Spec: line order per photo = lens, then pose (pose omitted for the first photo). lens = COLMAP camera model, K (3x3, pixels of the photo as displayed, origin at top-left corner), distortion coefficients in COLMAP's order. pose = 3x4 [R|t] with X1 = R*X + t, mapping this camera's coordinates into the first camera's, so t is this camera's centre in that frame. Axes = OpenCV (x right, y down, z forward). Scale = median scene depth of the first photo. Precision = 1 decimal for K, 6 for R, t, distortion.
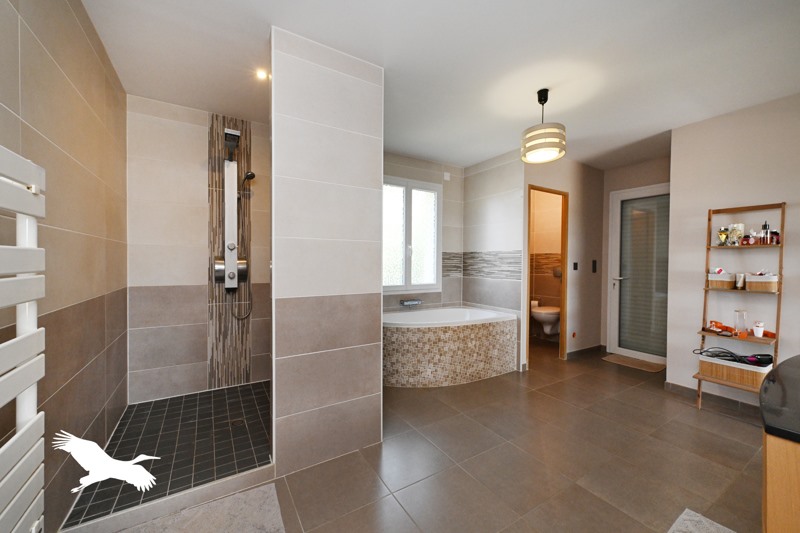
lens RADIAL K [[315.1, 0, 400.0], [0, 315.1, 266.5], [0, 0, 1]] dist [0.000107, -0.000001]
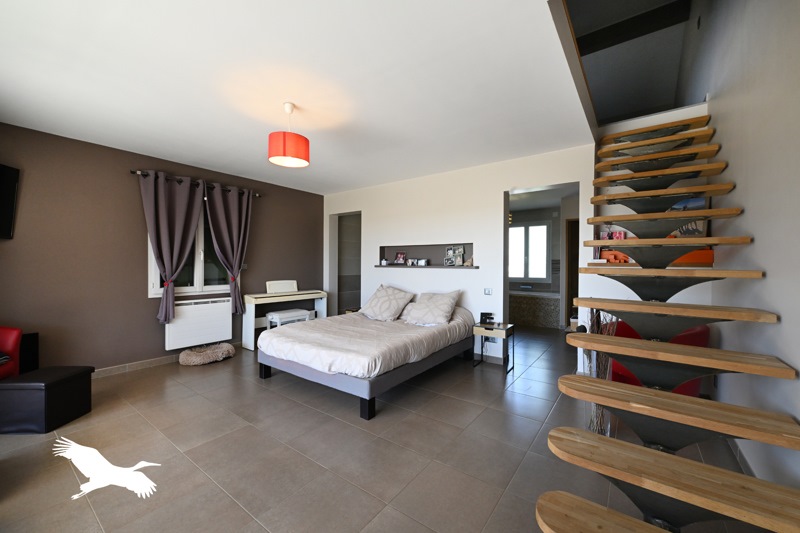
lens RADIAL K [[315.1, 0, 400.0], [0, 315.1, 266.5], [0, 0, 1]] dist [0.000107, -0.000001]
pose [[0.370210, 0.004541, -0.928937, 1.486112], [-0.019998, 0.999795, -0.003082, 0.013076], [0.928733, 0.019718, 0.370225, -0.400159]]
